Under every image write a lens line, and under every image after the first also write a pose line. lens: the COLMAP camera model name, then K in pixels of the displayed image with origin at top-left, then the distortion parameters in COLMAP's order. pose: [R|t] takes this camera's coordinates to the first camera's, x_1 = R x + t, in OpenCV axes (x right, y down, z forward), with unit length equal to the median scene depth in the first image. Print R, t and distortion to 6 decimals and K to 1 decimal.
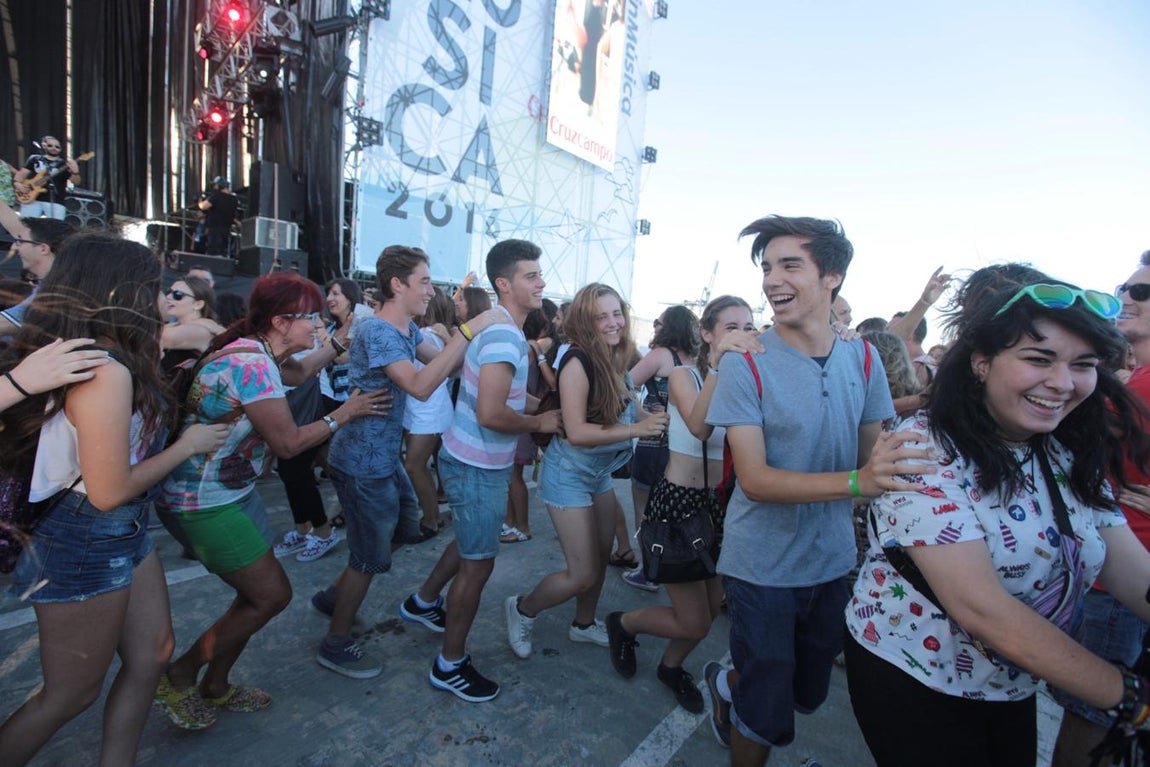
lens RADIAL K [[513.2, 0, 575.2], [0, 513.2, 378.4], [0, 0, 1]] dist [-0.017073, -0.000029]
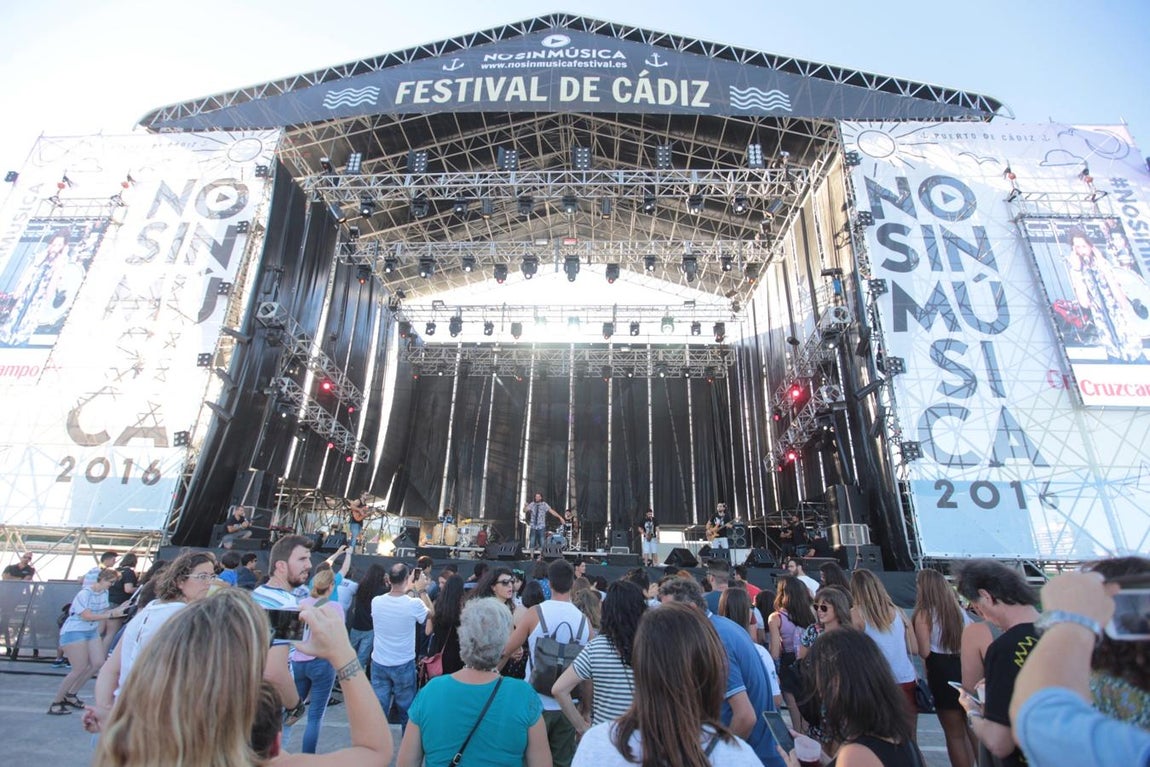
lens RADIAL K [[520.2, 0, 567.7], [0, 520.2, 372.5], [0, 0, 1]] dist [-0.023916, 0.006603]
pose [[0.605885, -0.344125, -0.717274, 0.090325], [-0.067248, 0.876224, -0.477189, 0.048340], [0.792705, 0.337357, 0.507749, -0.442388]]
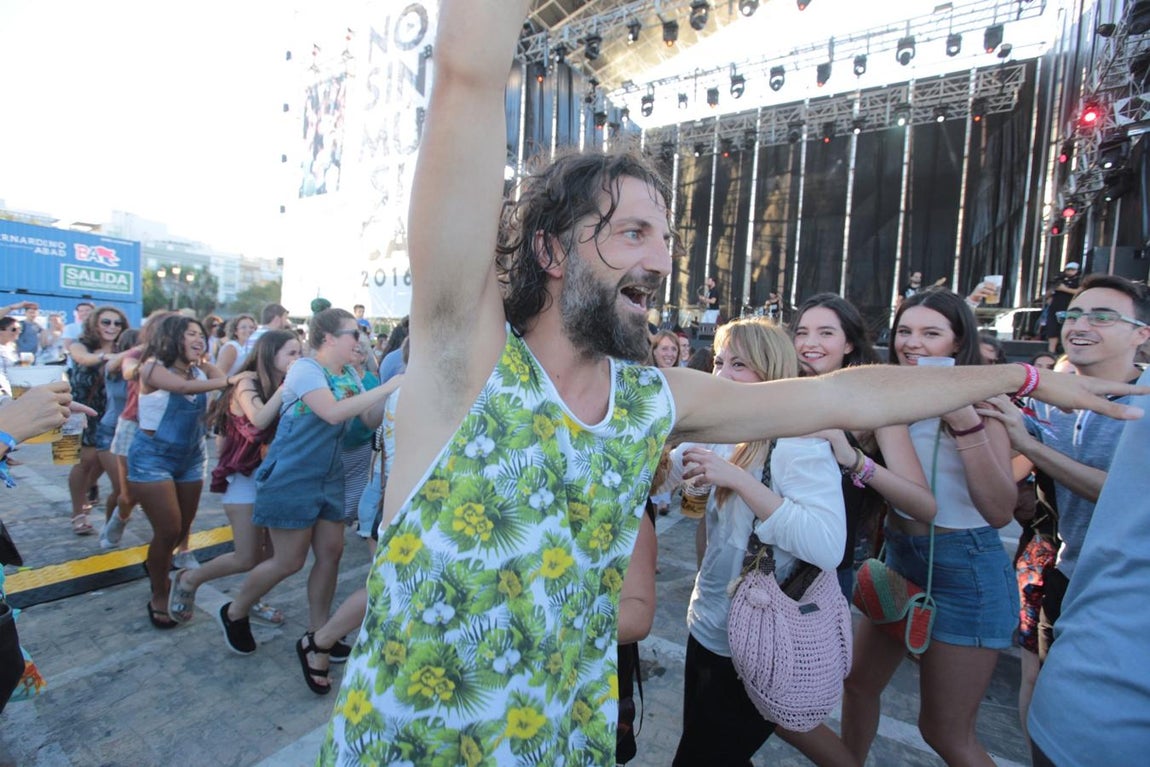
lens RADIAL K [[520.2, 0, 573.9], [0, 520.2, 372.7], [0, 0, 1]] dist [-0.023916, 0.006603]
pose [[0.141349, -0.020794, -0.989741, 0.276189], [-0.150306, 0.987738, -0.042217, 0.042463], [0.978483, 0.154732, 0.136490, -0.175012]]
